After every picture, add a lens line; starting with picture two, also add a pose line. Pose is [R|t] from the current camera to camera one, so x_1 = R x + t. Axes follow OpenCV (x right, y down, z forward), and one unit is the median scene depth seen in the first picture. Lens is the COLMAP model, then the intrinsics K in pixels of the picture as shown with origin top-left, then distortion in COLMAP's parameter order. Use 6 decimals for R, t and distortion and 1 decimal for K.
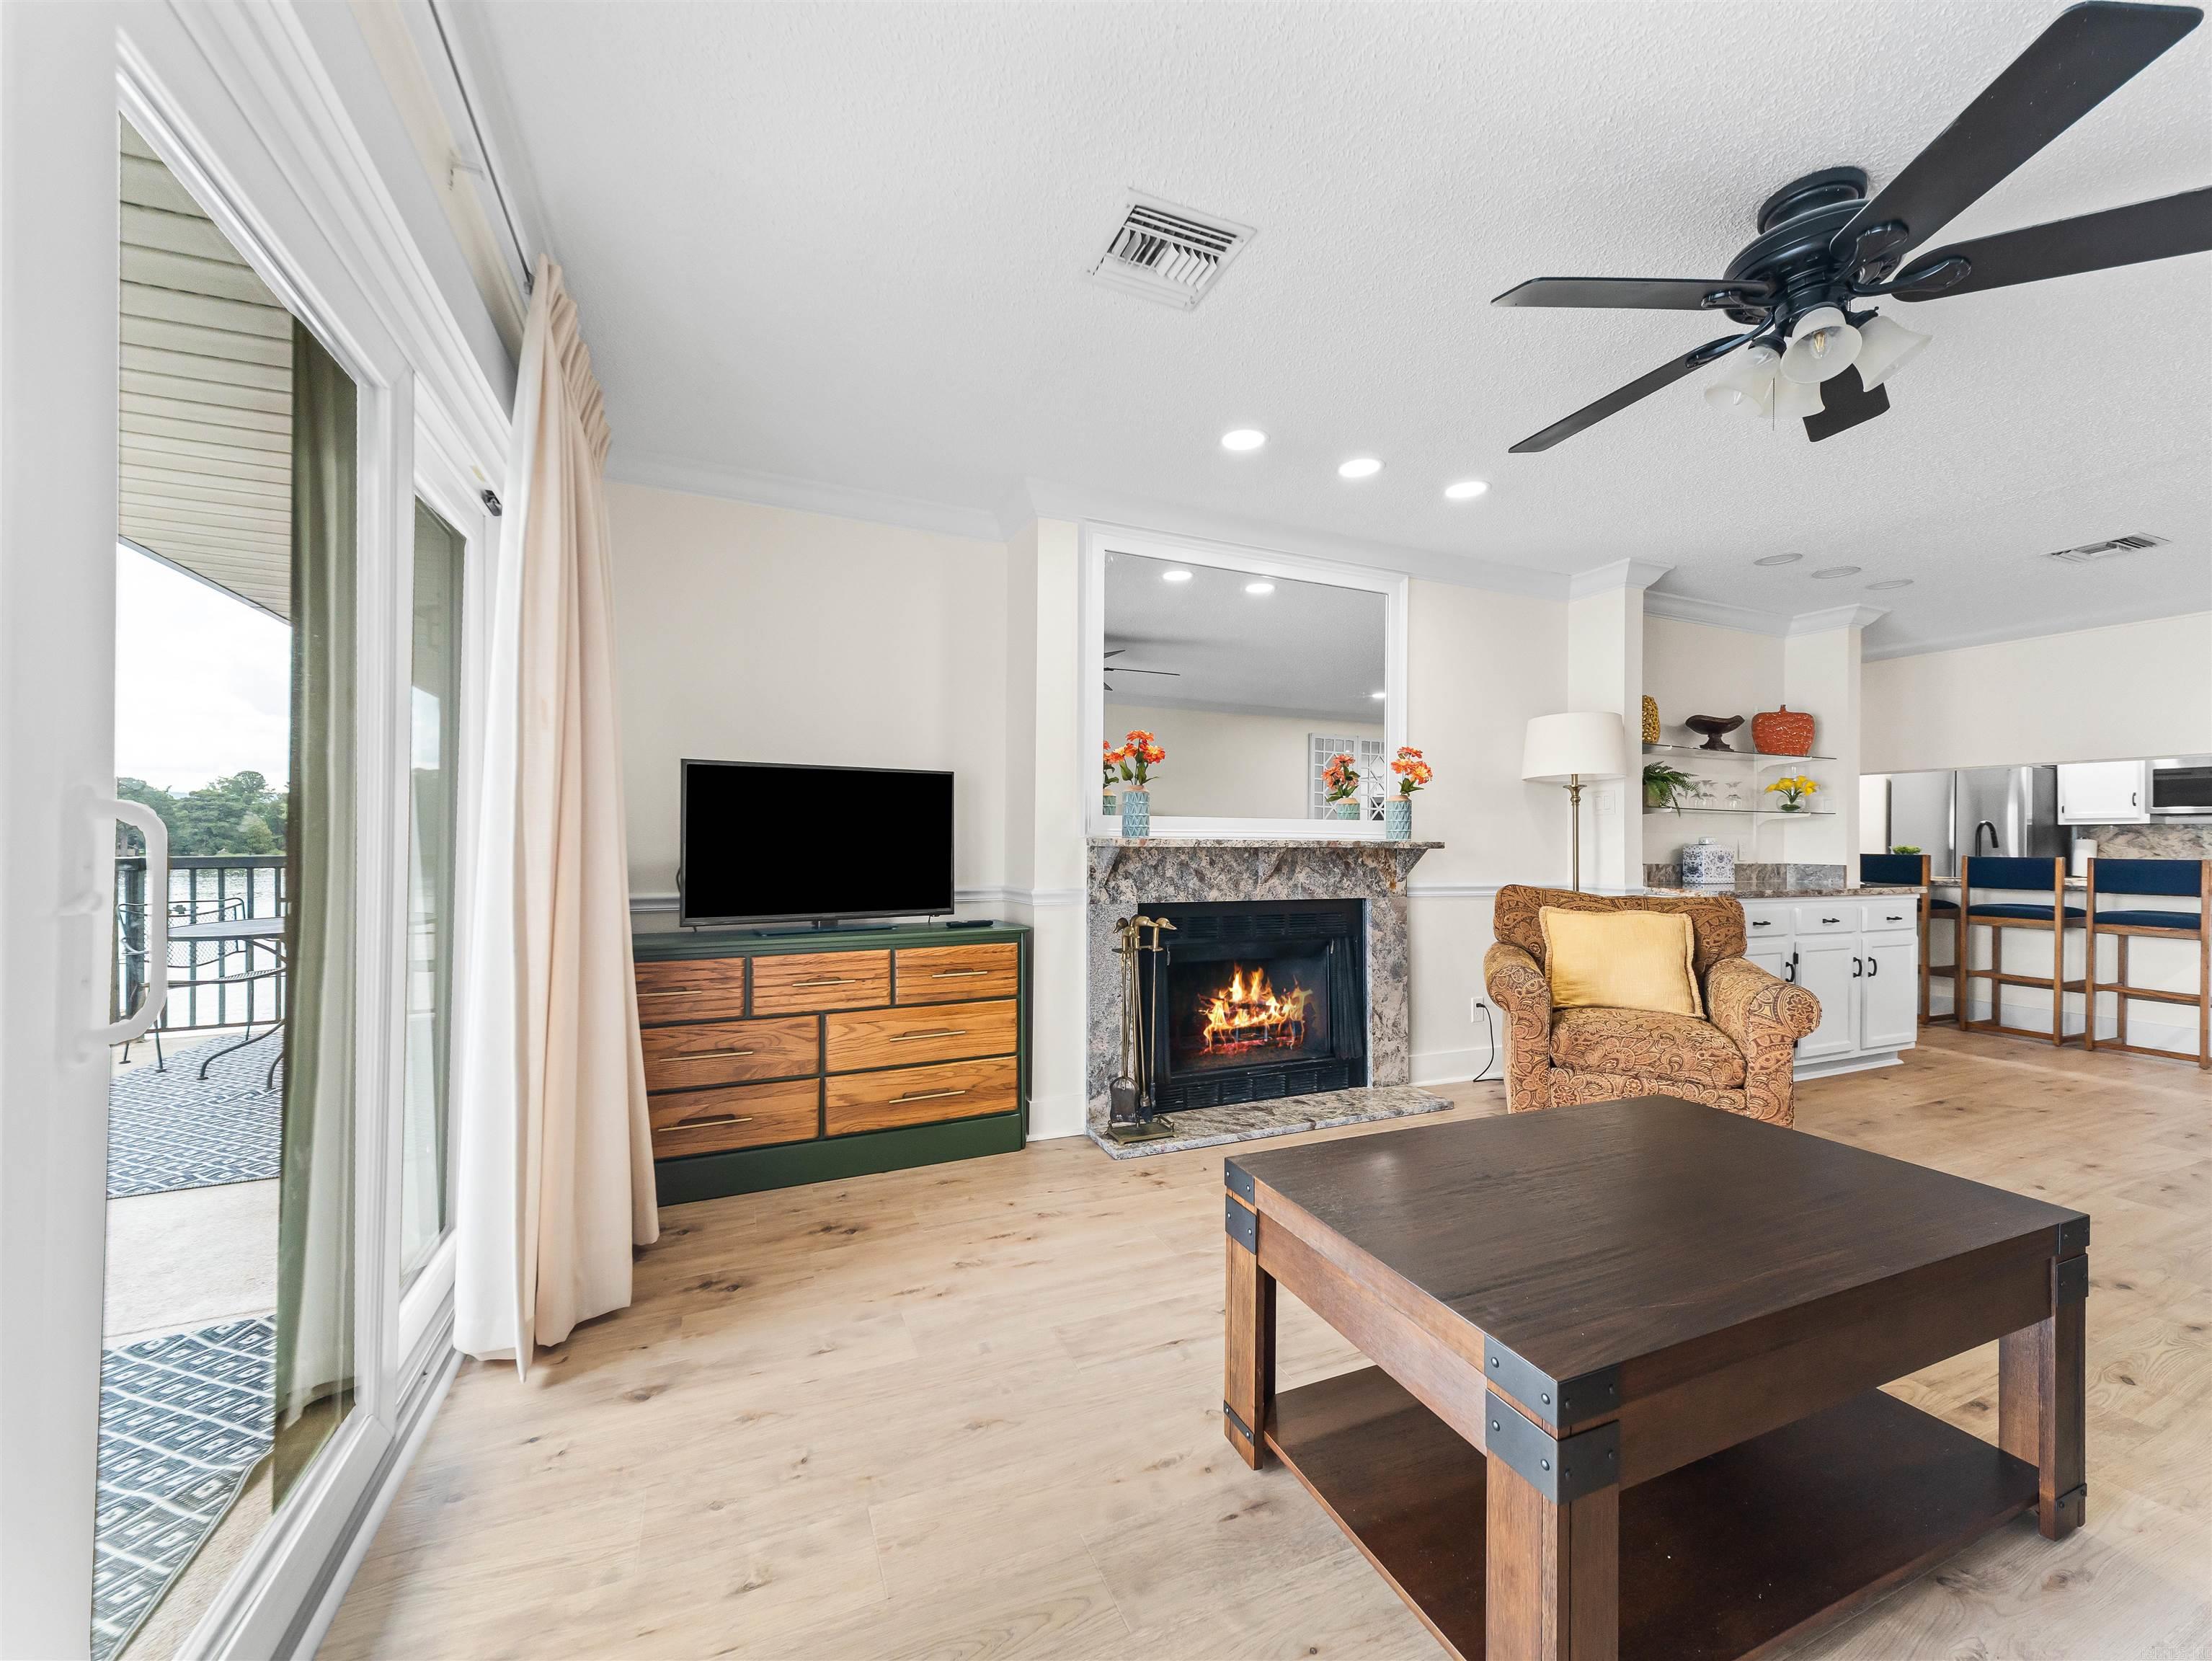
lens RADIAL K [[855.9, 0, 1103.4], [0, 855.9, 849.1], [0, 0, 1]] dist [0.027289, -0.008807]
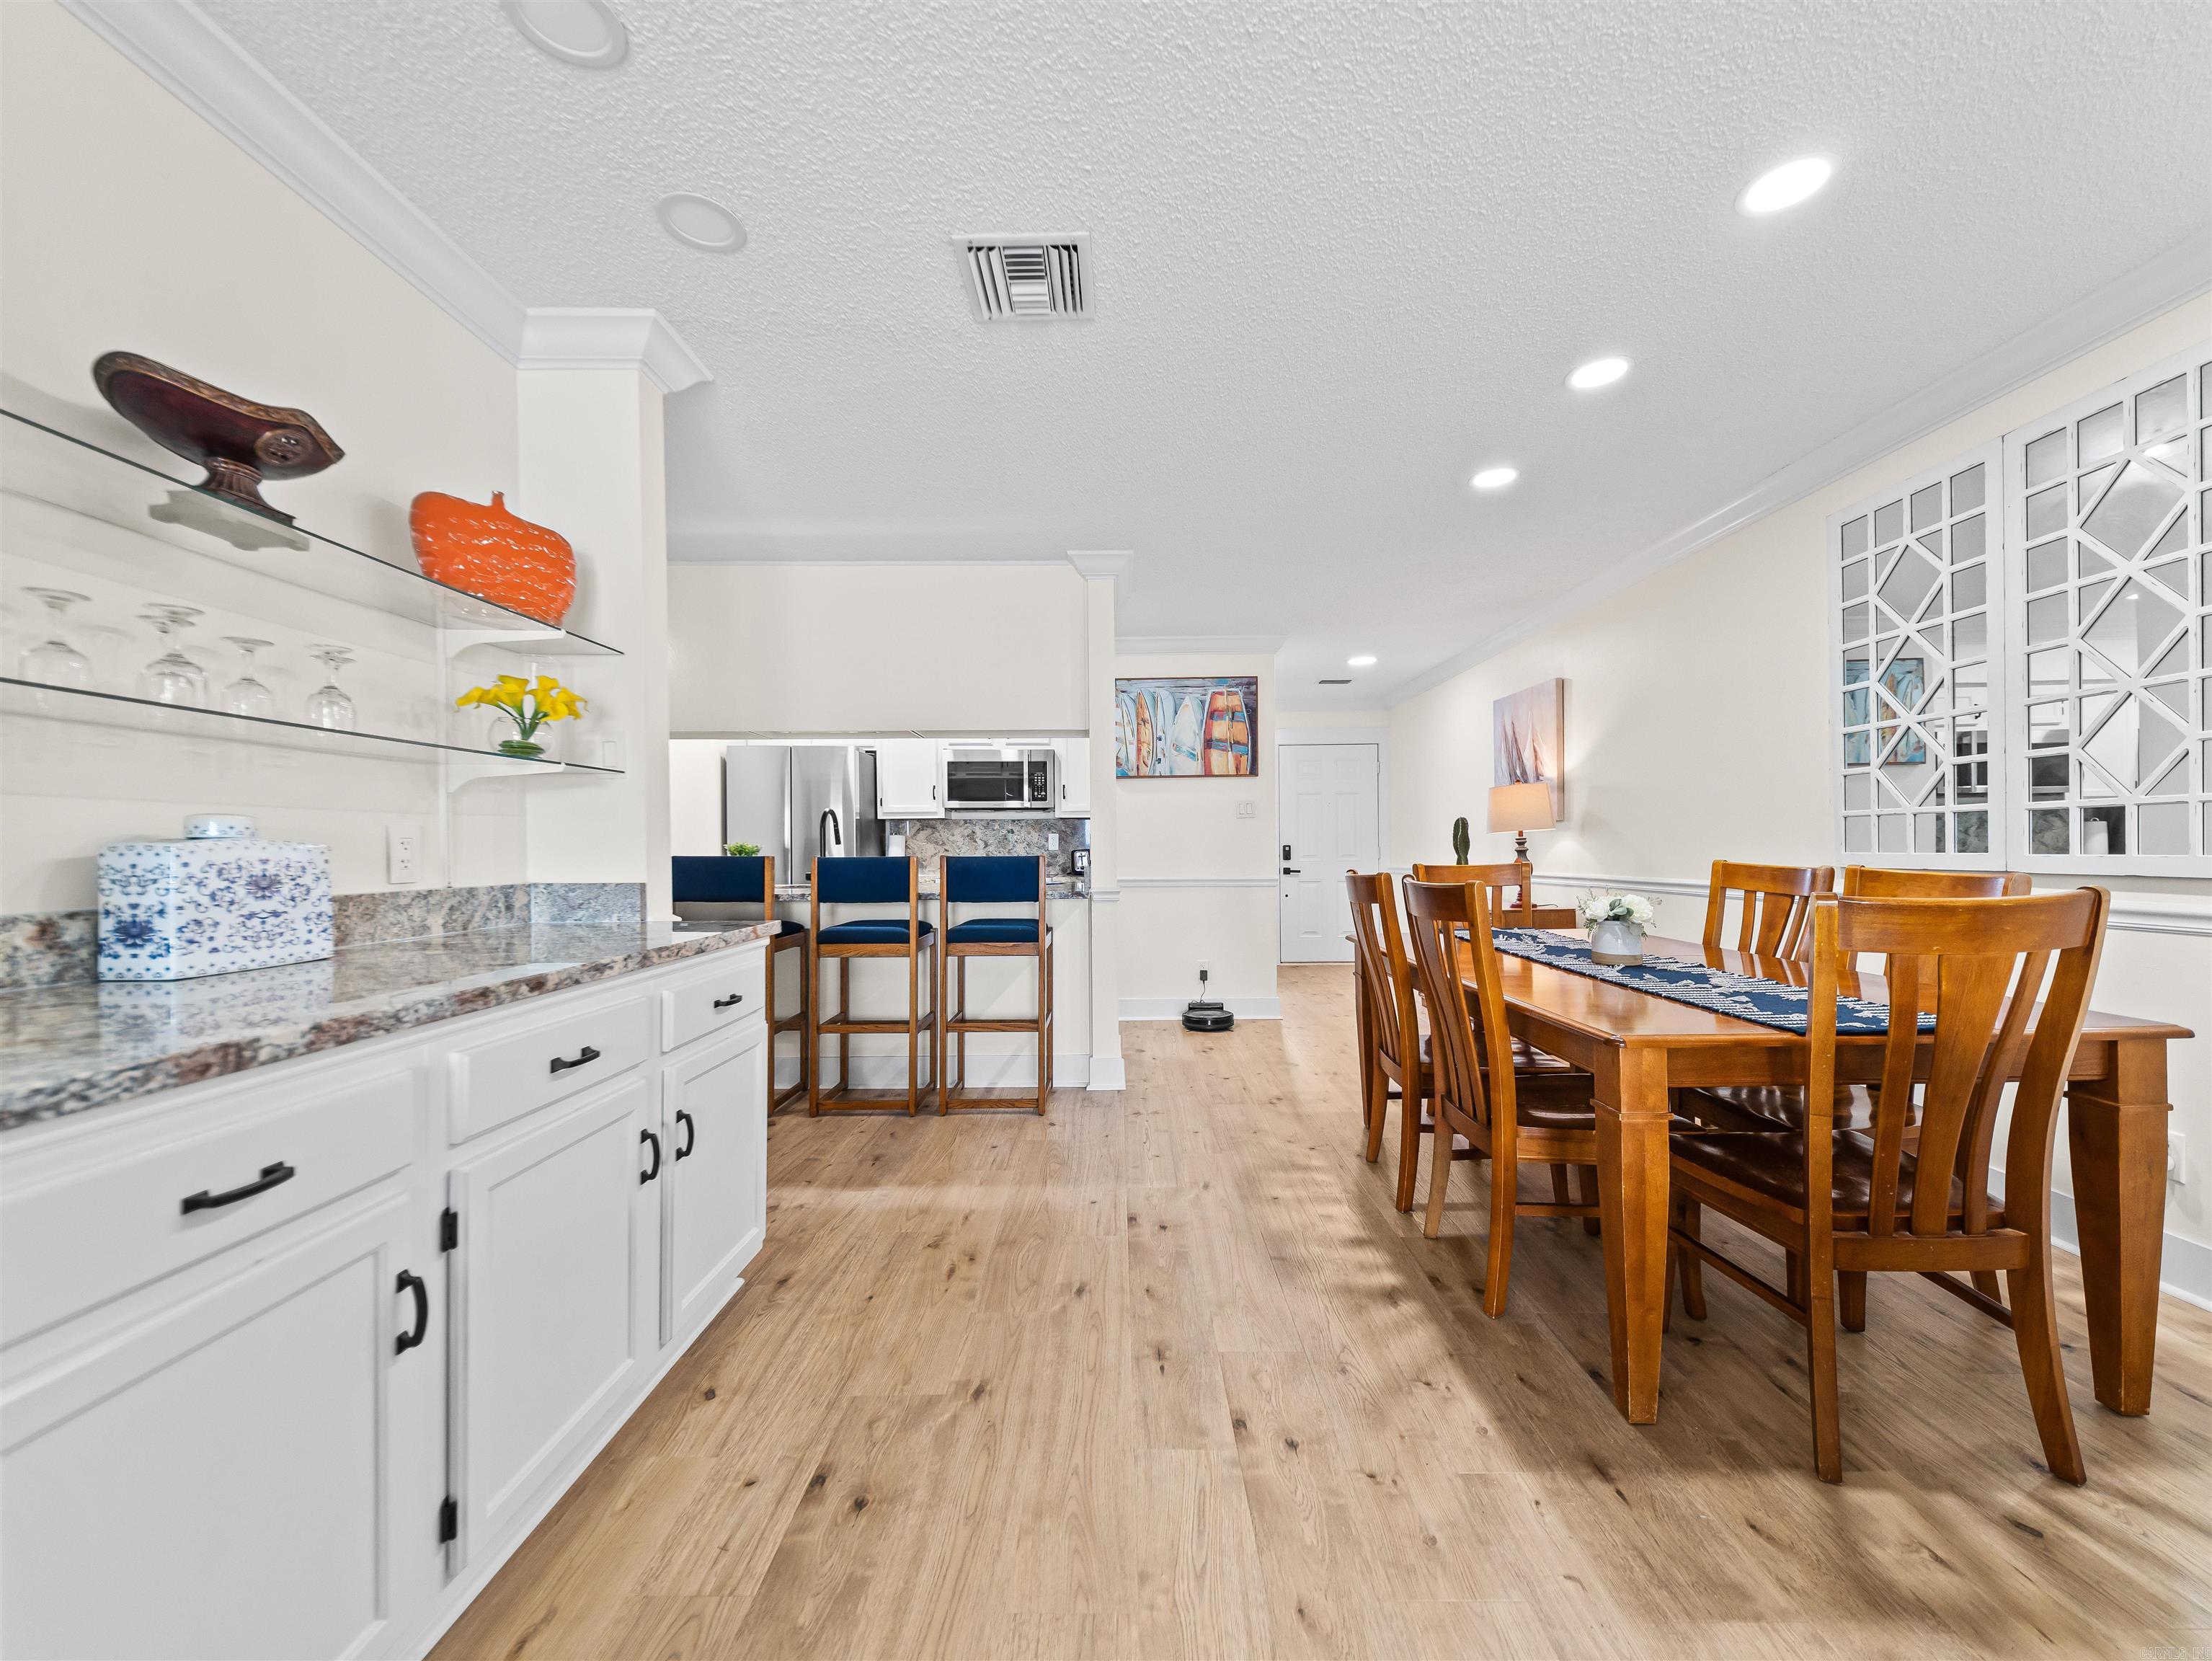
lens RADIAL K [[855.9, 0, 1102.8], [0, 855.9, 835.9], [0, 0, 1]] dist [0.027289, -0.008807]
pose [[0.416572, 0.000628, 0.909103, 0.710448], [0.014803, 0.999862, -0.007474, 0.000165], [-0.908982, 0.016571, 0.416505, 0.771855]]
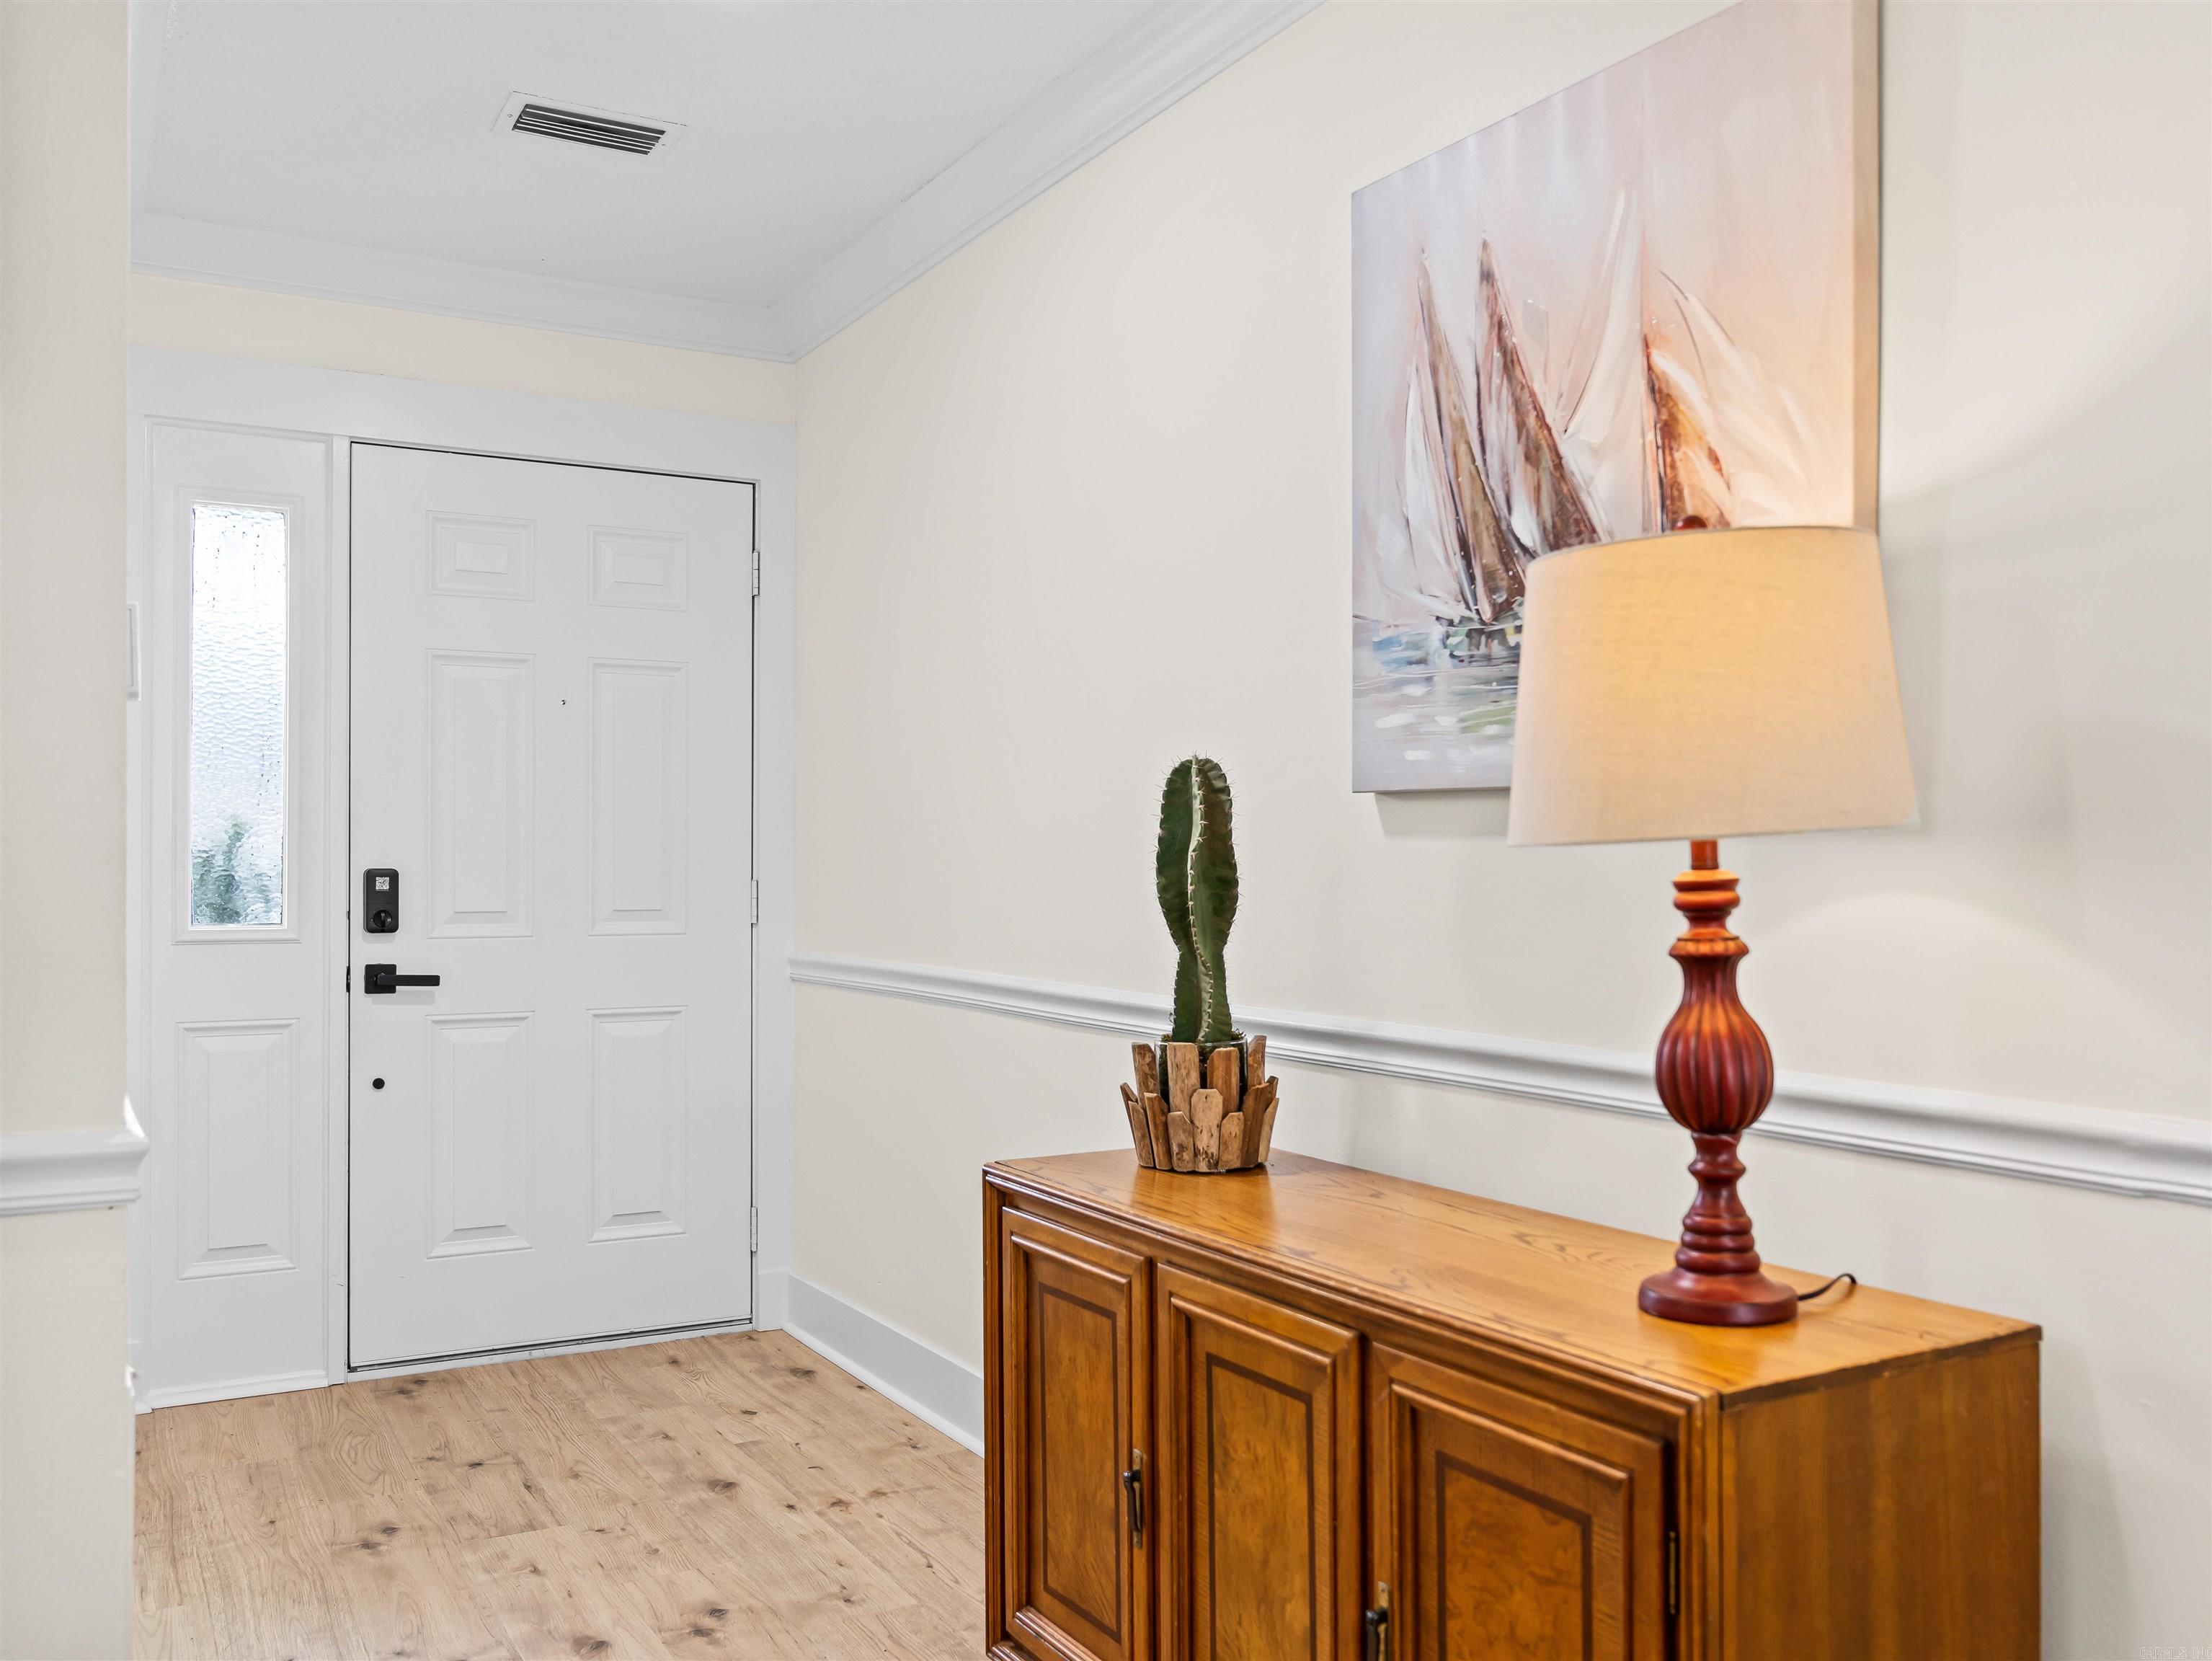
lens RADIAL K [[1872.3, 0, 1103.9], [0, 1872.3, 841.7], [0, 0, 1]] dist [-0.044798, -0.002287]
pose [[-0.105932, -0.000997, 0.994373, 1.737437], [-0.004150, 0.999991, 0.000560, -0.005709], [-0.994365, -0.004068, -0.105936, 0.933966]]
